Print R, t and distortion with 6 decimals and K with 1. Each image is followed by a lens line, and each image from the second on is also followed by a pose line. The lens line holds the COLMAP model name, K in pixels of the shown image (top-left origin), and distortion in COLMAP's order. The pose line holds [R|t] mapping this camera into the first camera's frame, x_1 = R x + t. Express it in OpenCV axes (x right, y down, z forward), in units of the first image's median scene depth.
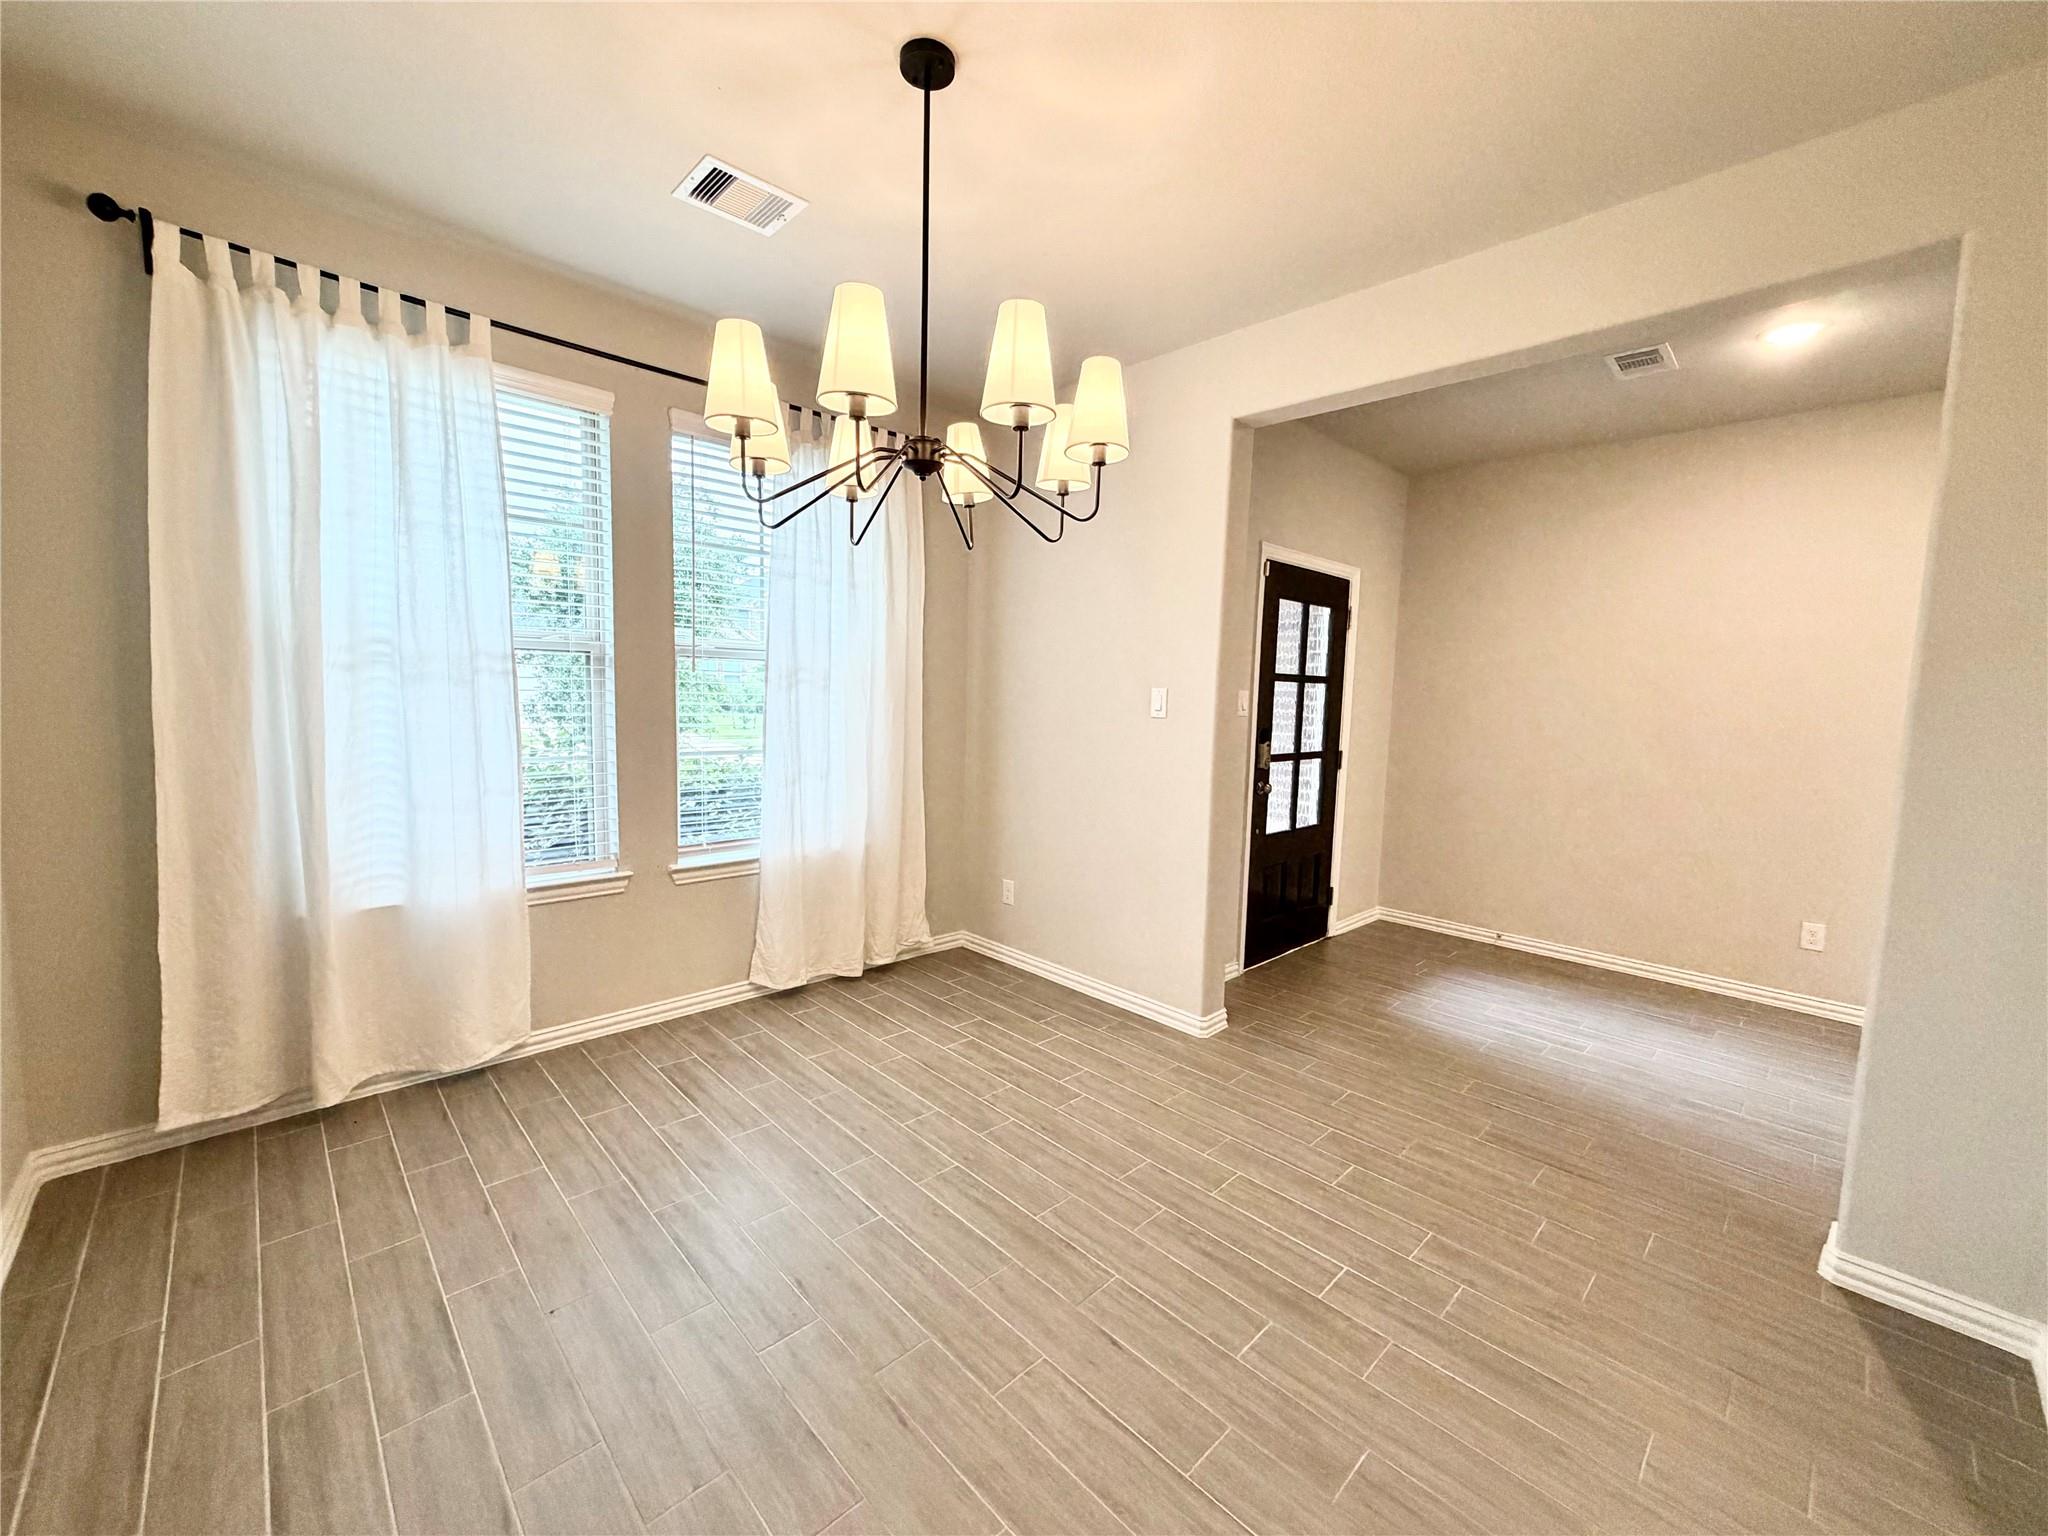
lens RADIAL K [[812.1, 0, 1019.7], [0, 812.1, 766.6], [0, 0, 1]] dist [0.001392, -0.000358]
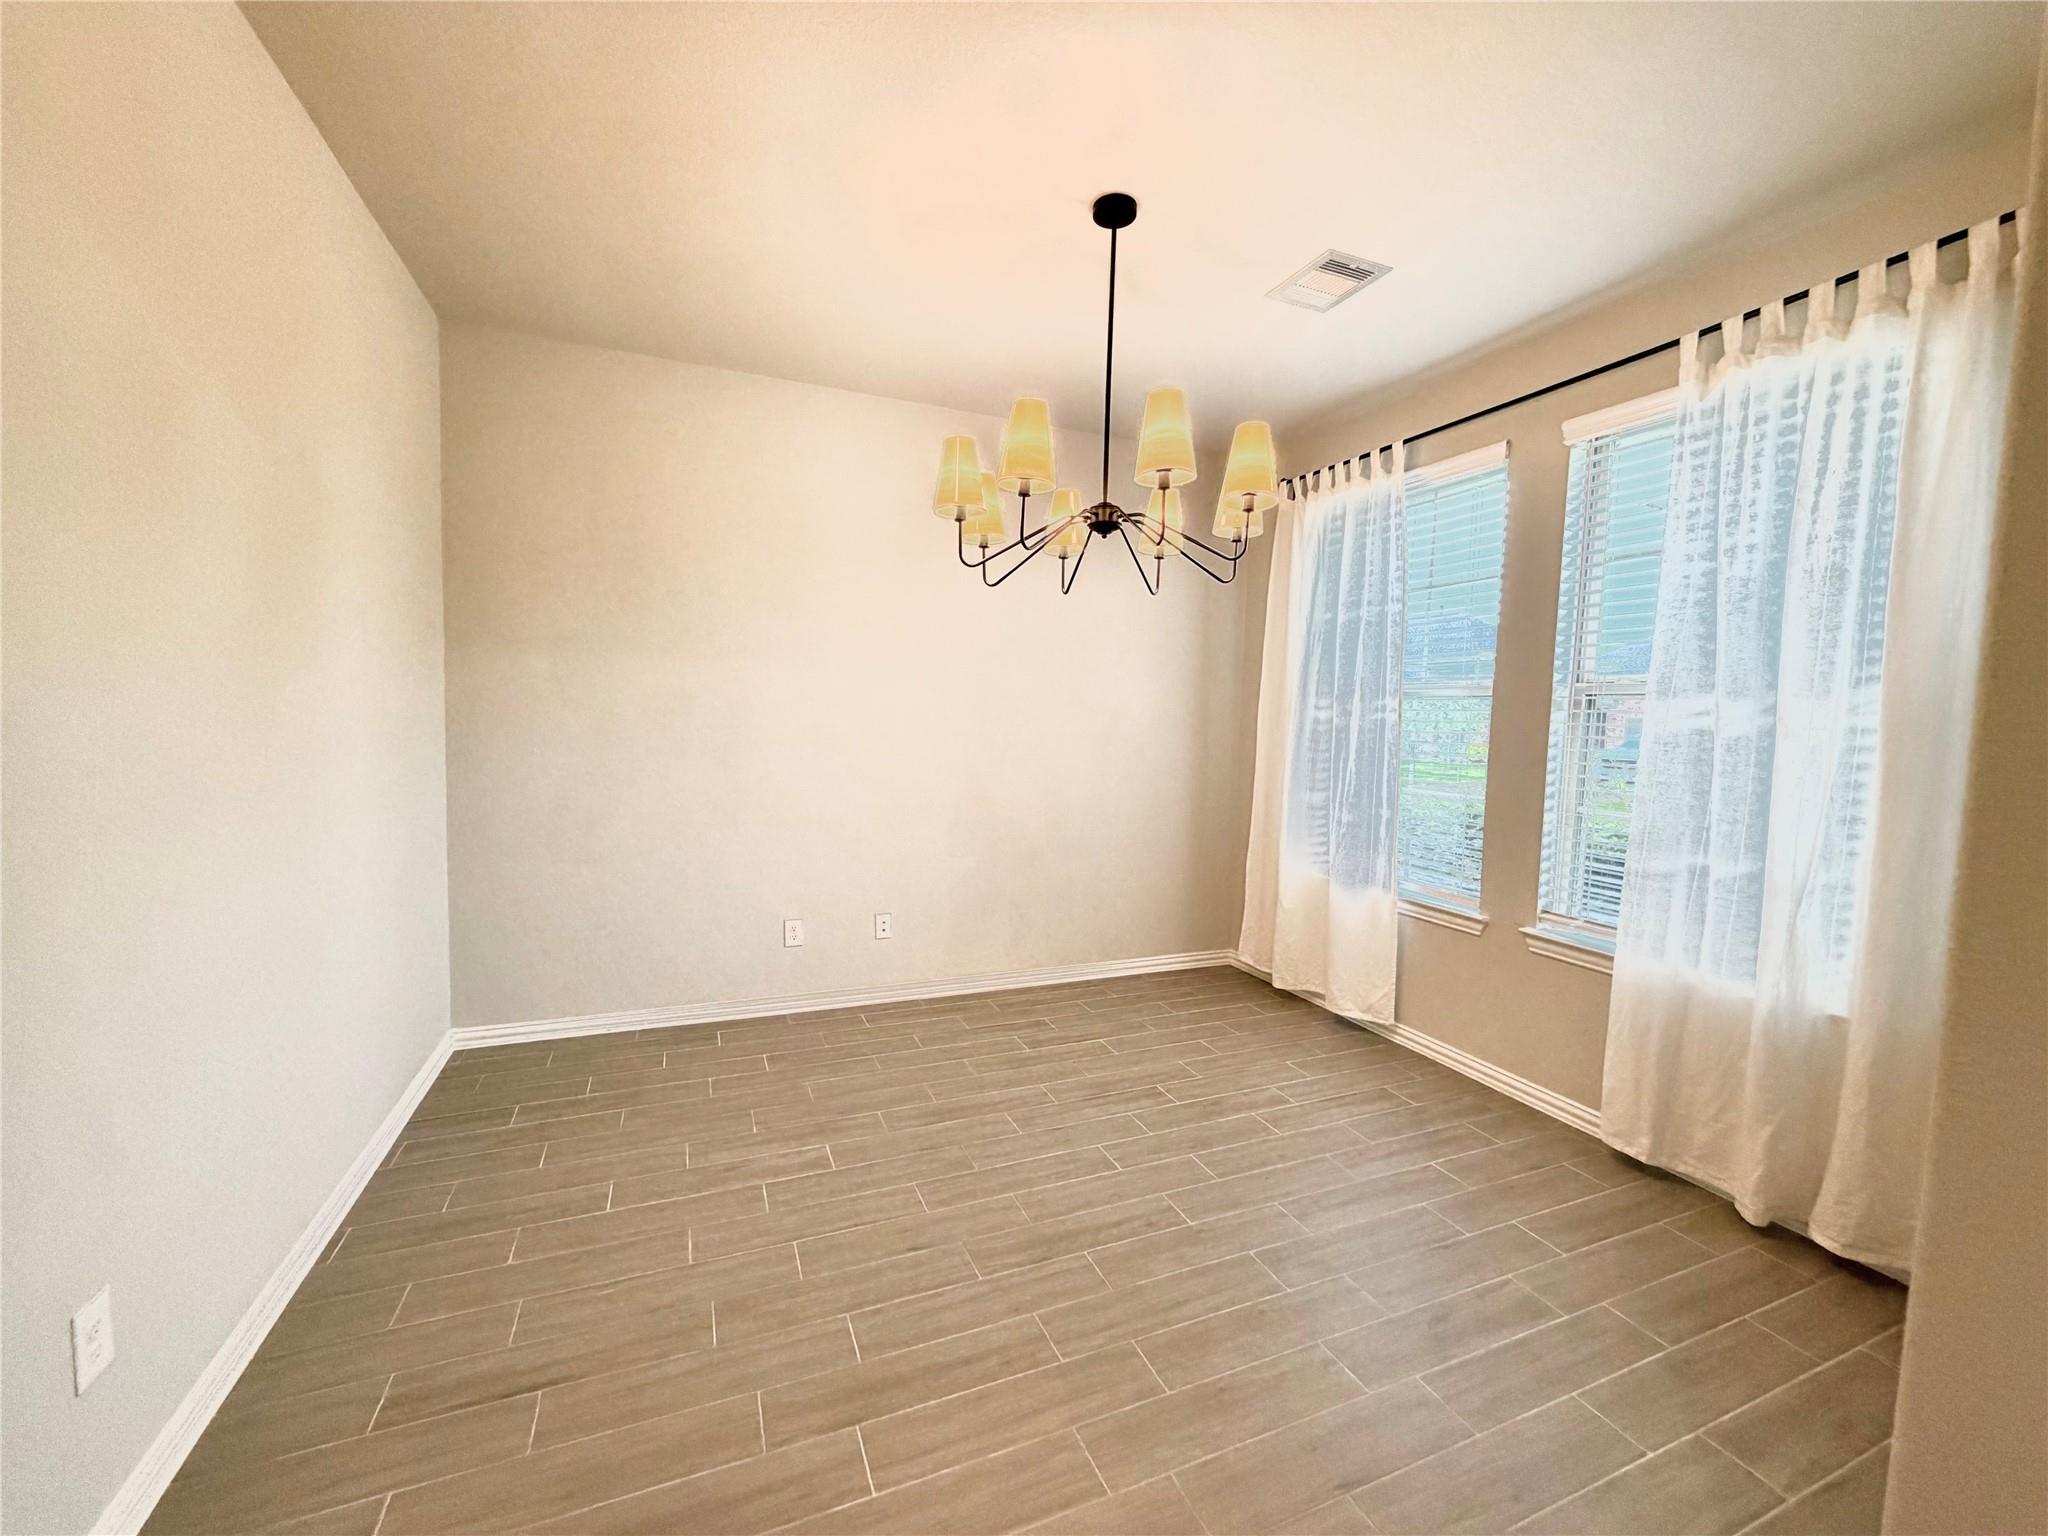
lens RADIAL K [[812.1, 0, 1019.7], [0, 812.1, 766.6], [0, 0, 1]] dist [0.001392, -0.000358]
pose [[-0.362888, 0.023358, -0.931540, 0.901837], [-0.130876, 0.988499, 0.075770, -0.072731], [0.922596, 0.149412, -0.355657, 1.149884]]
